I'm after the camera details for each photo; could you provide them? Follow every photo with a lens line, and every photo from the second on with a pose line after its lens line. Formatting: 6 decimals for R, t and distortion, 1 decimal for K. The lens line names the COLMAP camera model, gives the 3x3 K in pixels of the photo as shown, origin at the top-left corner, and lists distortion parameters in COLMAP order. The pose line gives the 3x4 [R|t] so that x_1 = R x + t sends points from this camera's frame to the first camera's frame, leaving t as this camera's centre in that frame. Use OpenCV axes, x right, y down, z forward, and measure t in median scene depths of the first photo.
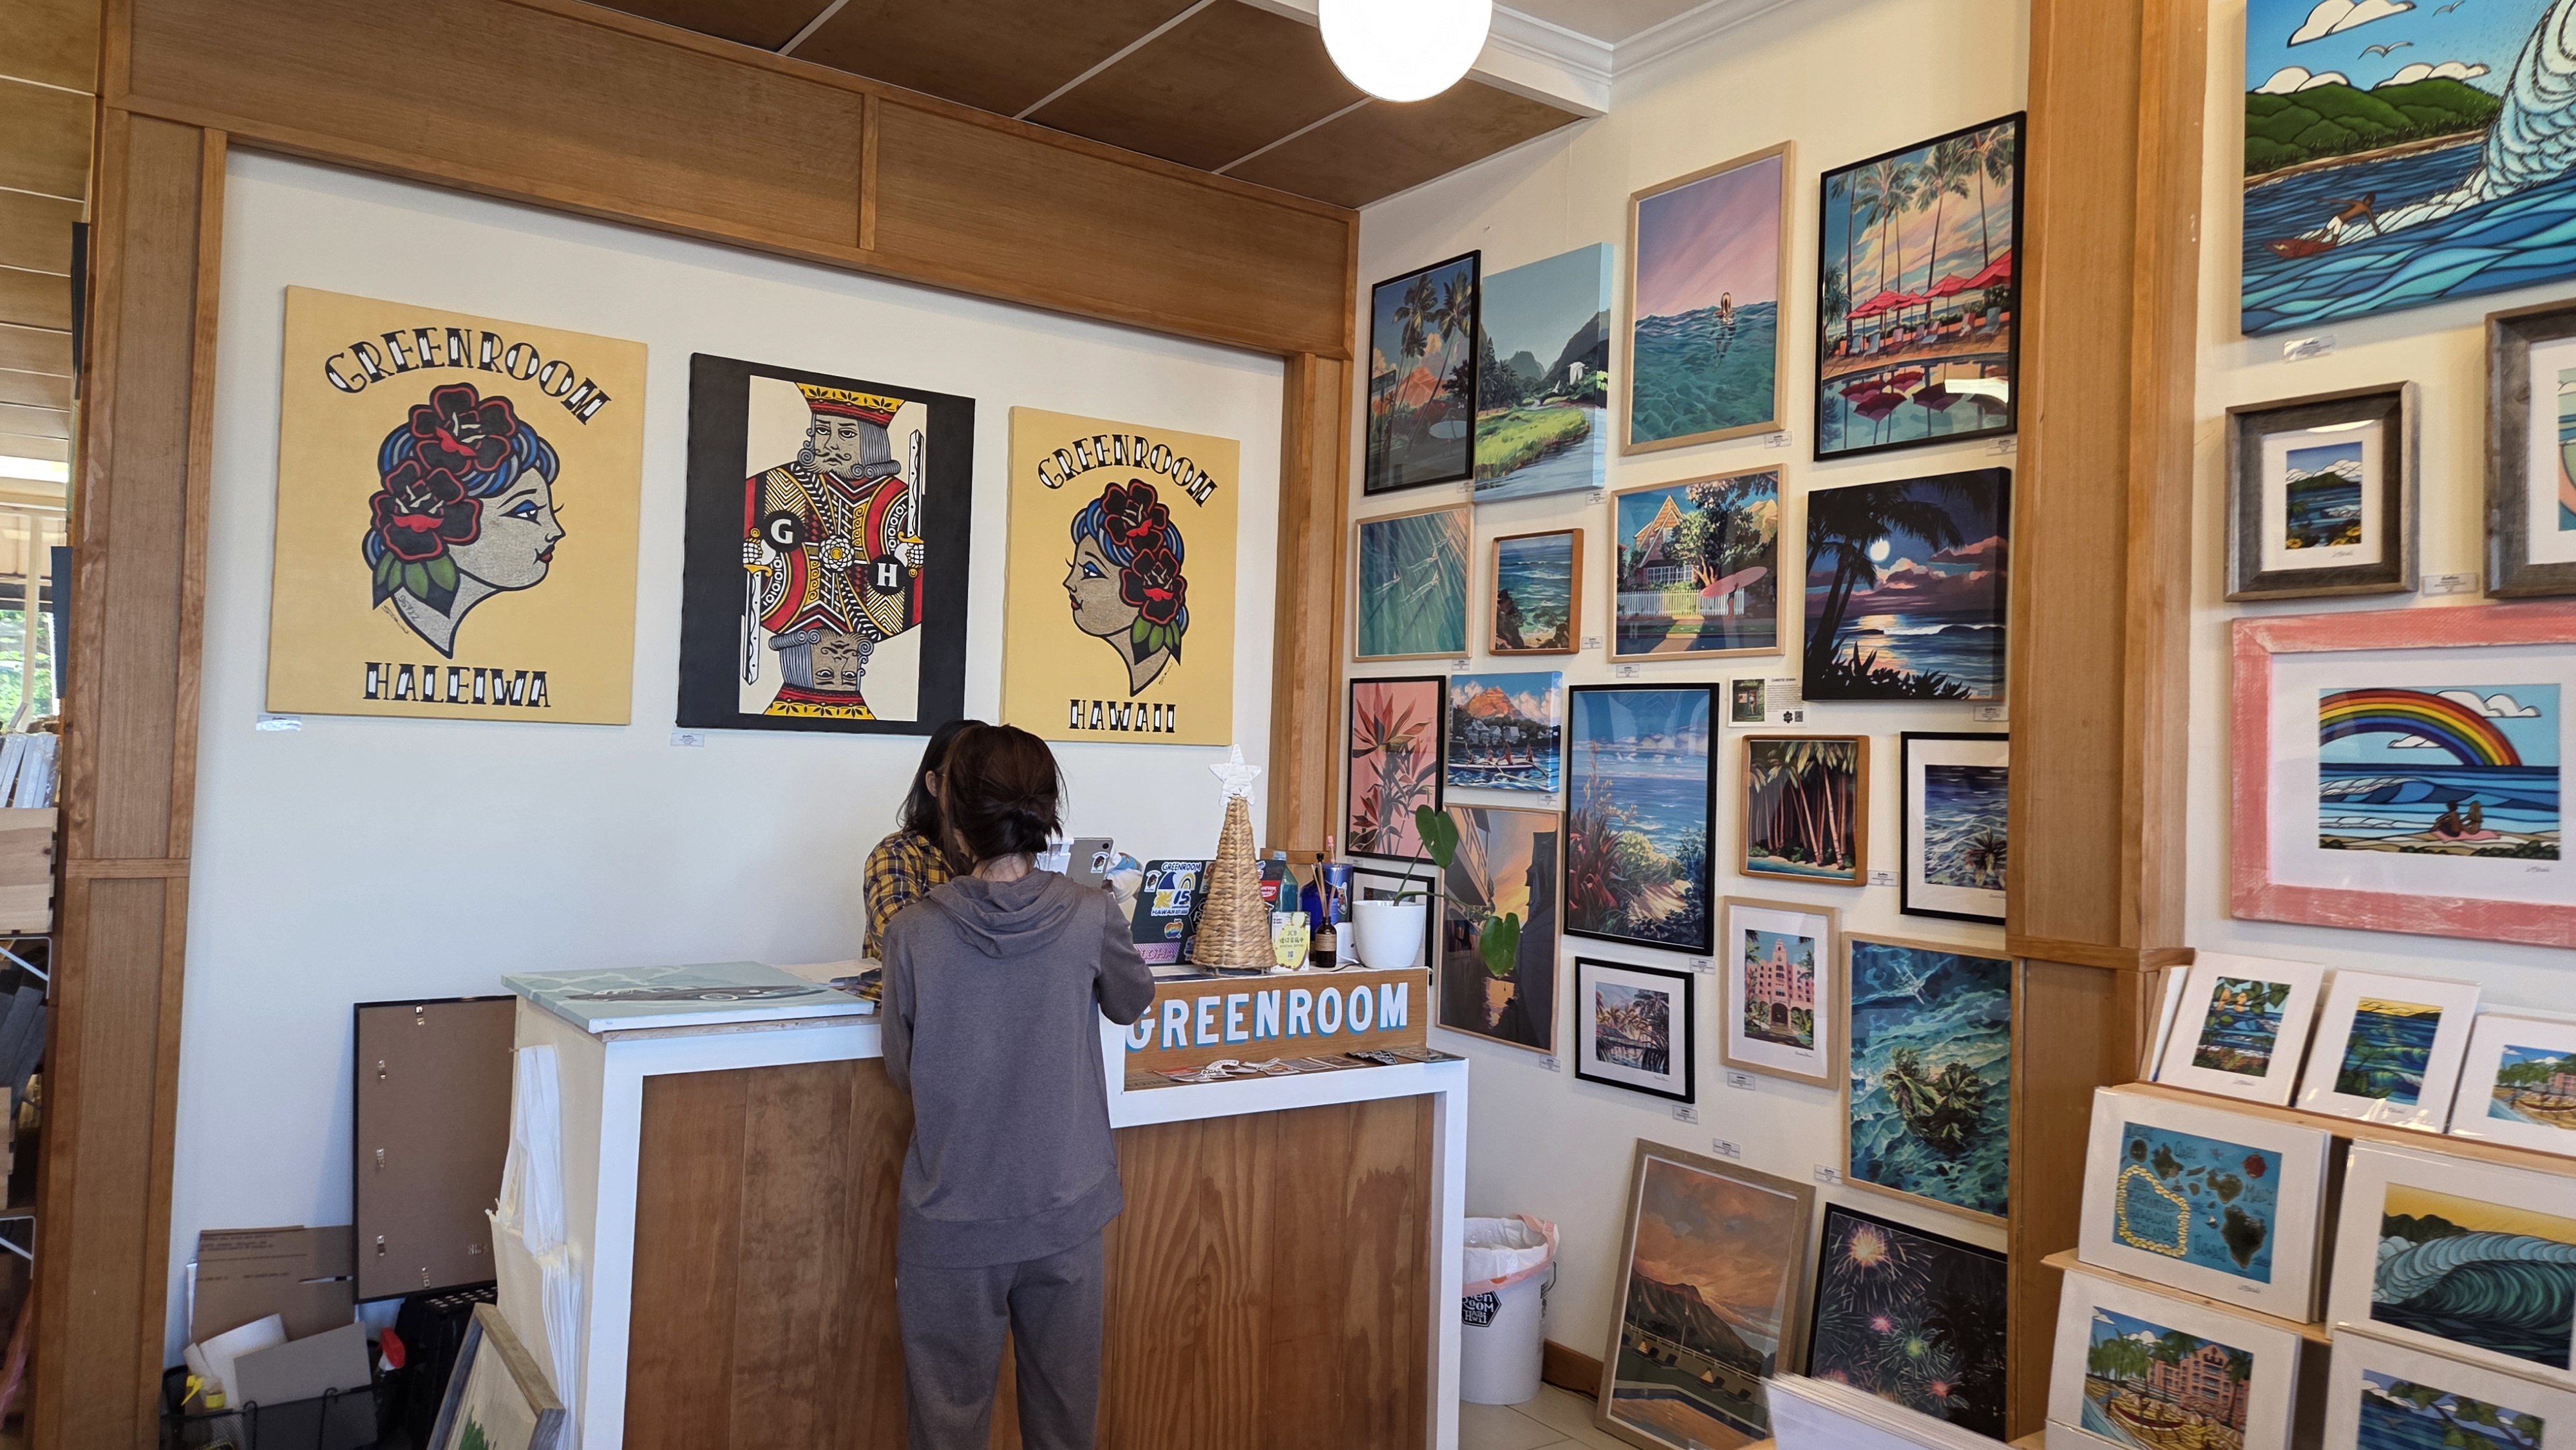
lens RADIAL K [[1770.8, 0, 1313.4], [0, 1770.8, 702.1], [0, 0, 1]] dist [0.063094, -0.054133]
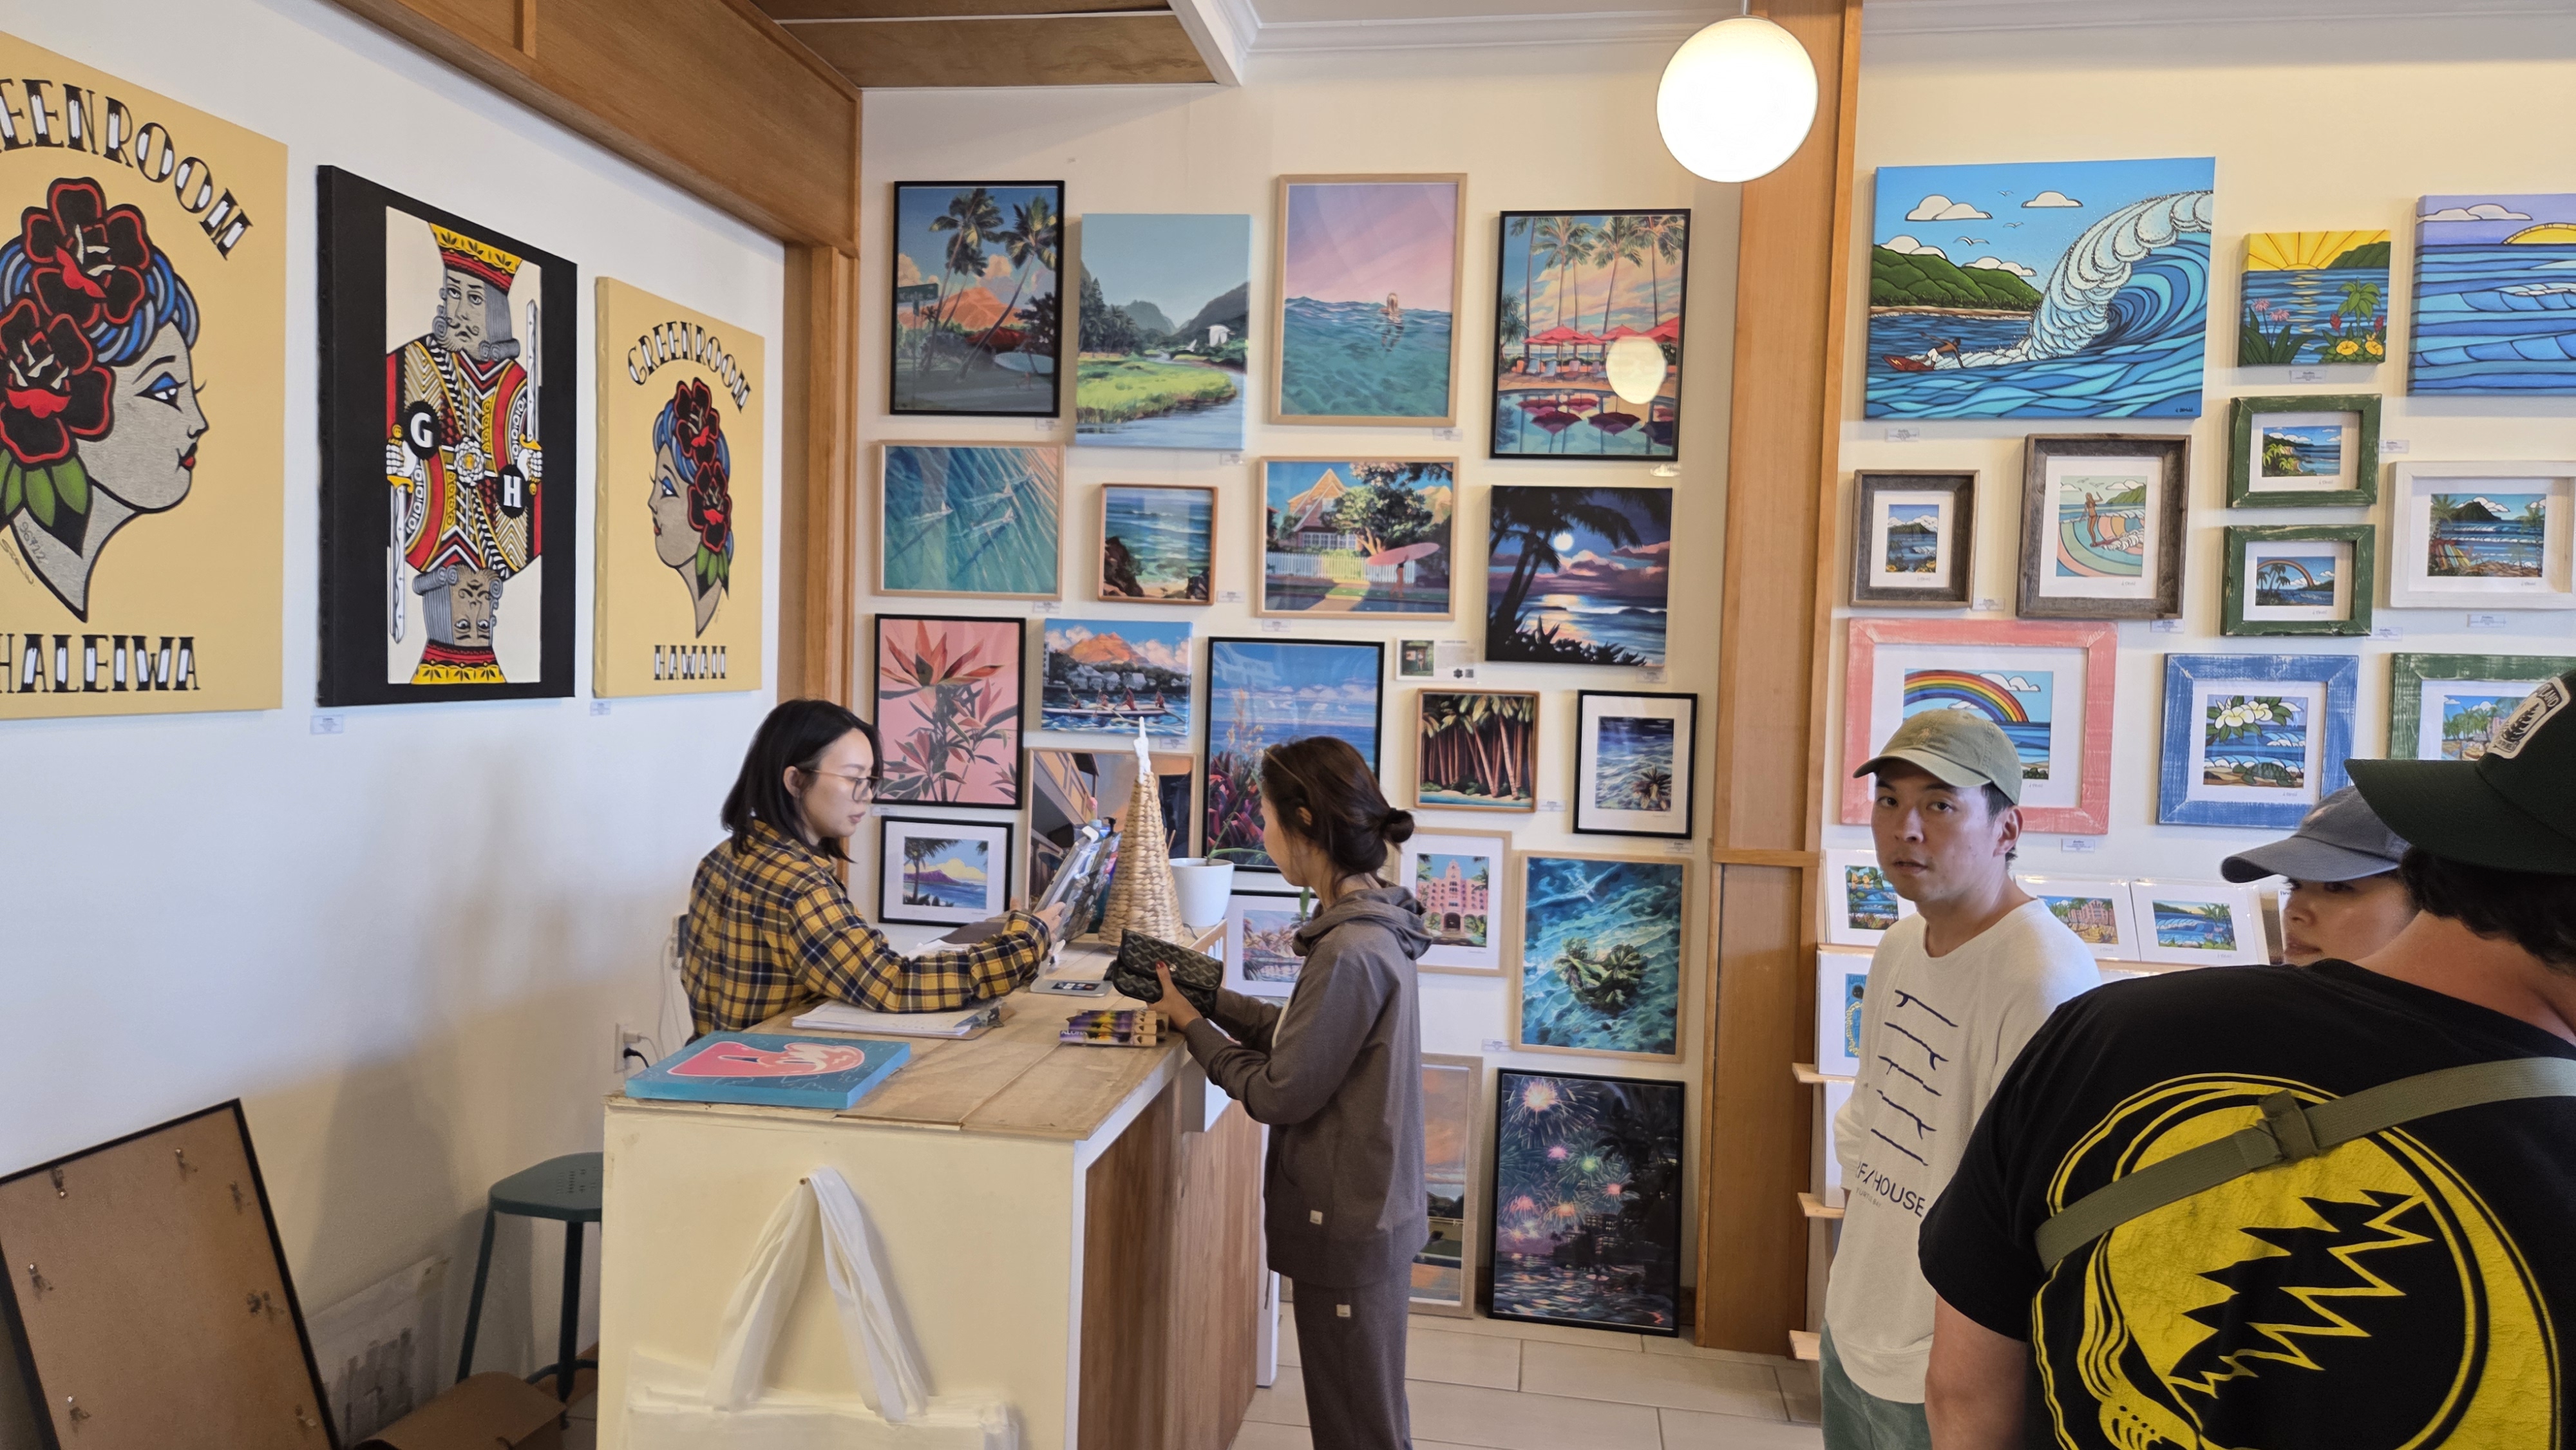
lens RADIAL K [[1770.8, 0, 1286.0], [0, 1770.8, 718.6], [0, 0, 1]] dist [0.063094, -0.054133]
pose [[0.696077, -0.040419, 0.716828, -0.671249], [-0.031011, 0.995790, 0.086262, -0.060925], [-0.717297, -0.082275, 0.691893, 0.266966]]
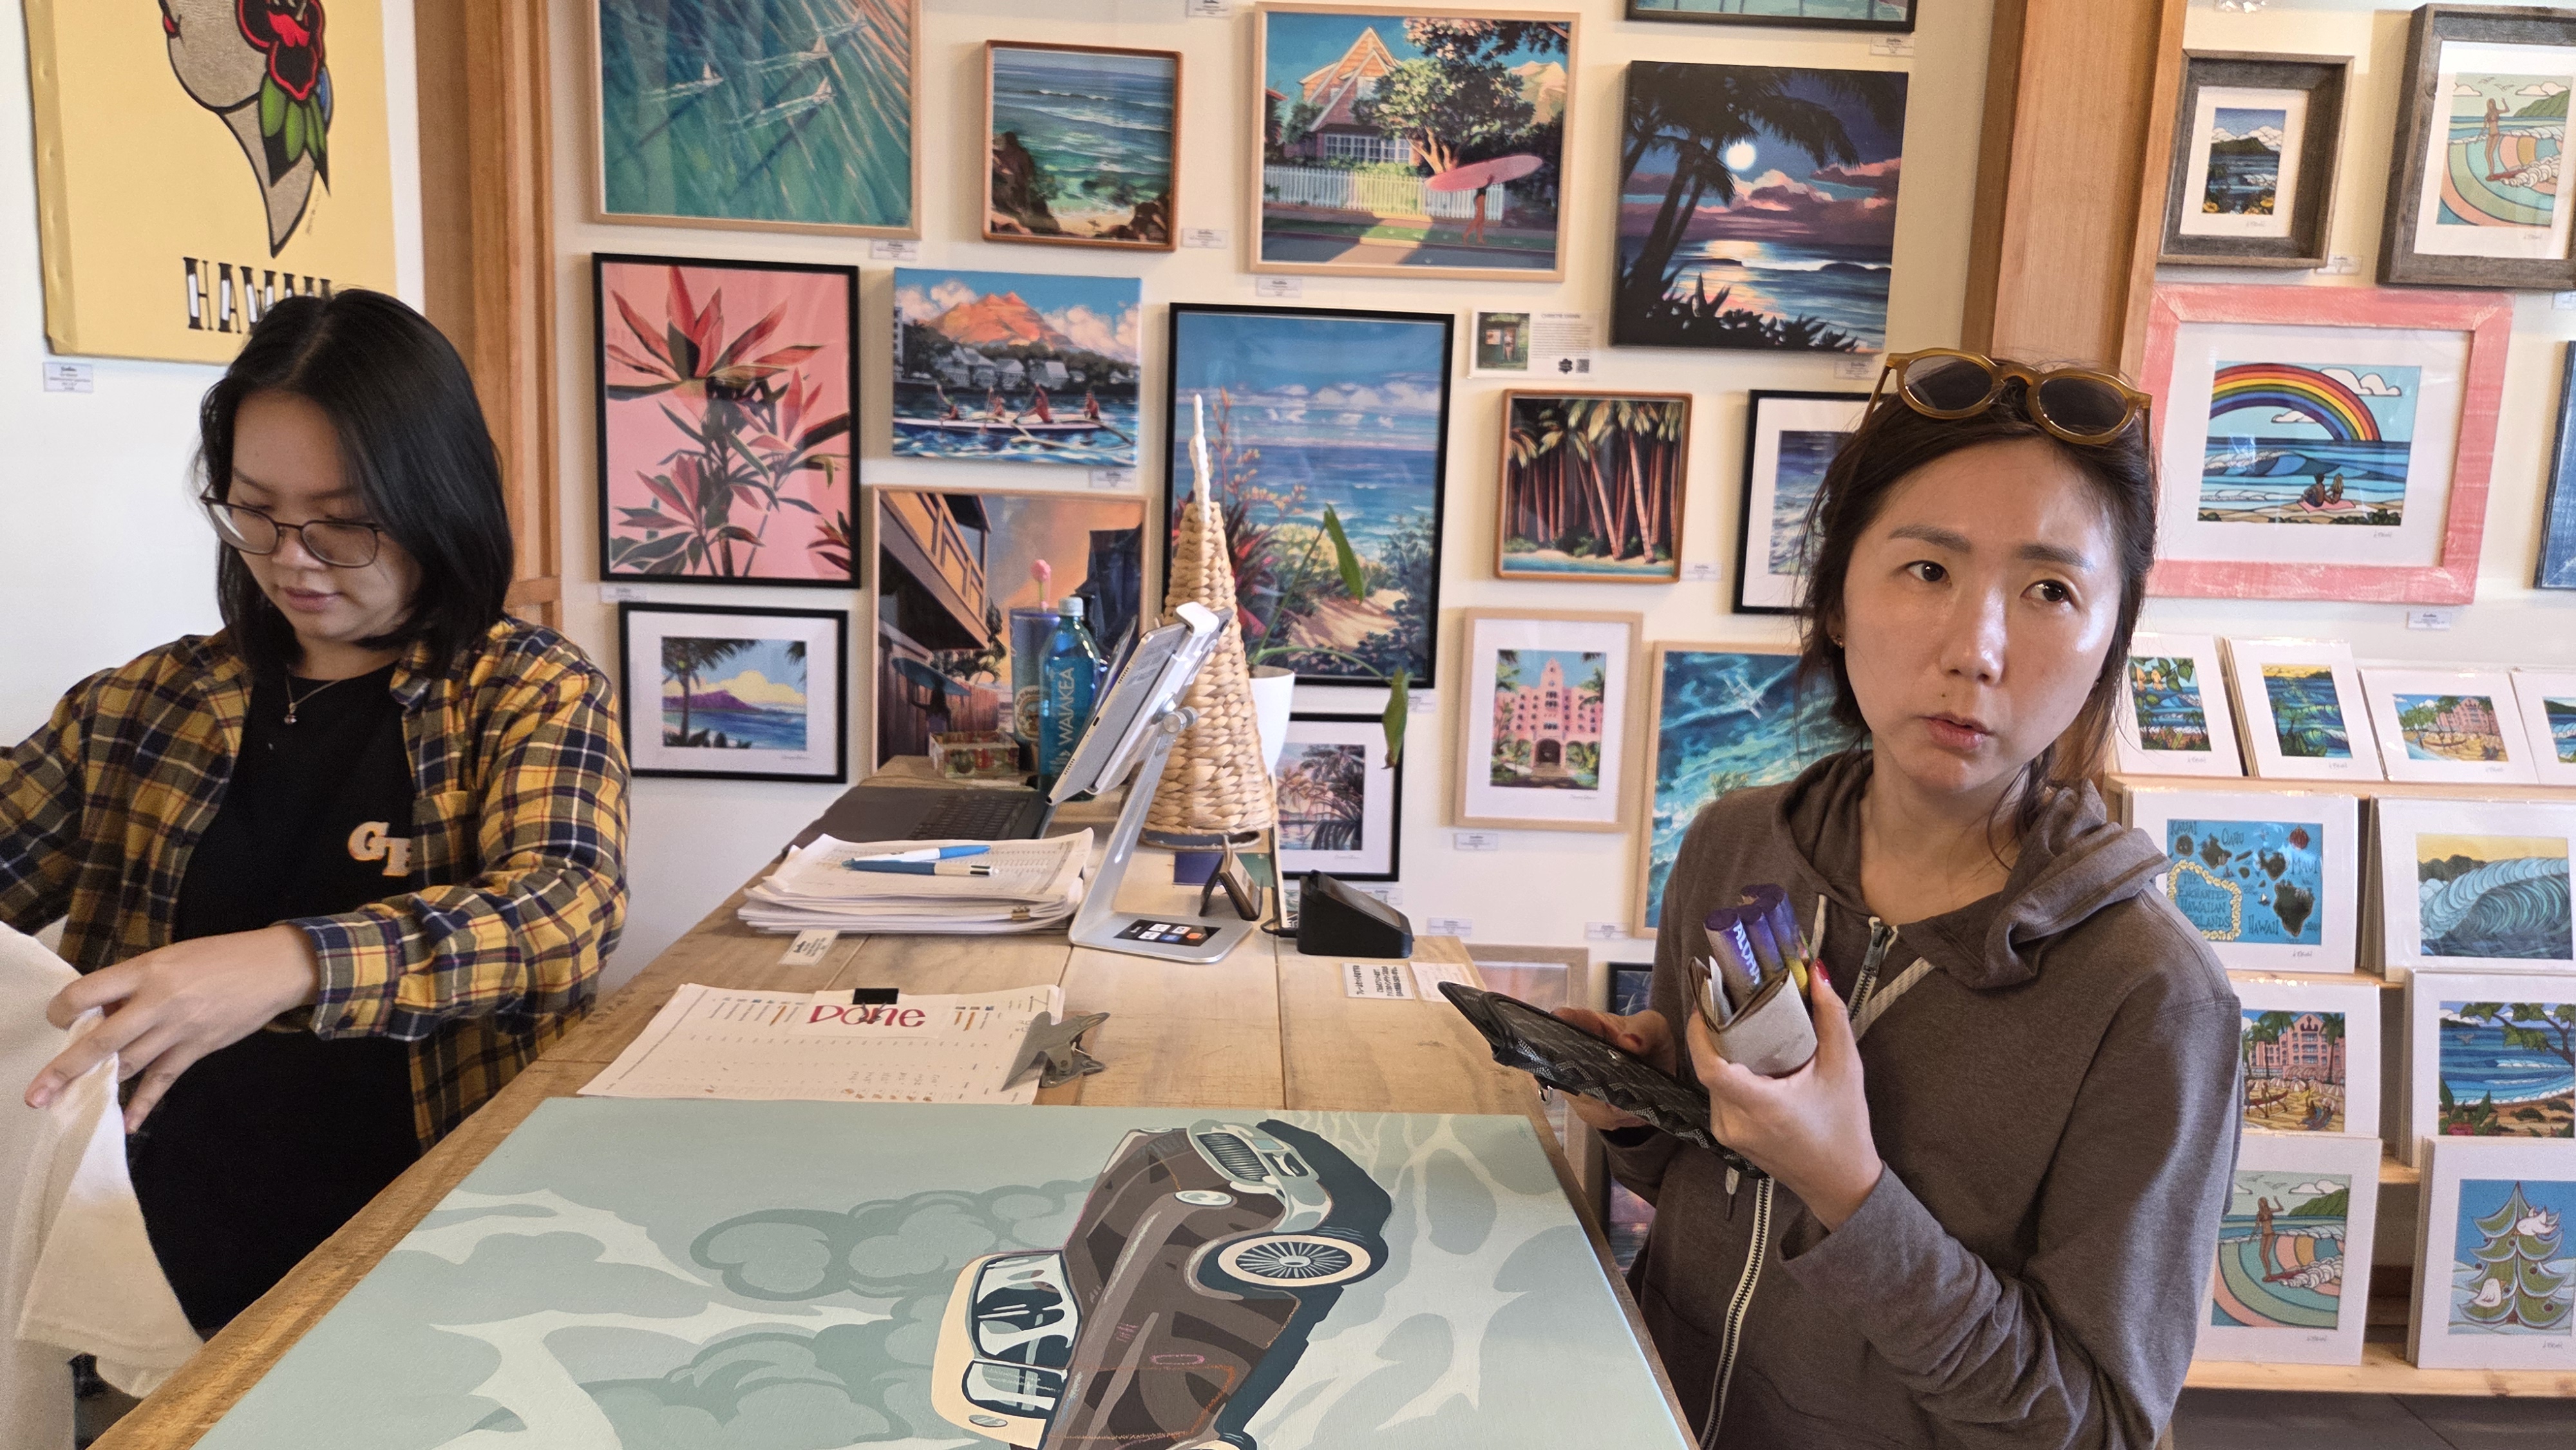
lens RADIAL K [[1770.8, 0, 1261.9], [0, 1770.8, 716.2], [0, 0, 1]] dist [0.063094, -0.054133]
pose [[0.540418, -0.129168, 0.831423, -0.462152], [-0.045474, 0.982218, 0.182152, 0.022463], [-0.840167, -0.136246, 0.524935, 0.699961]]
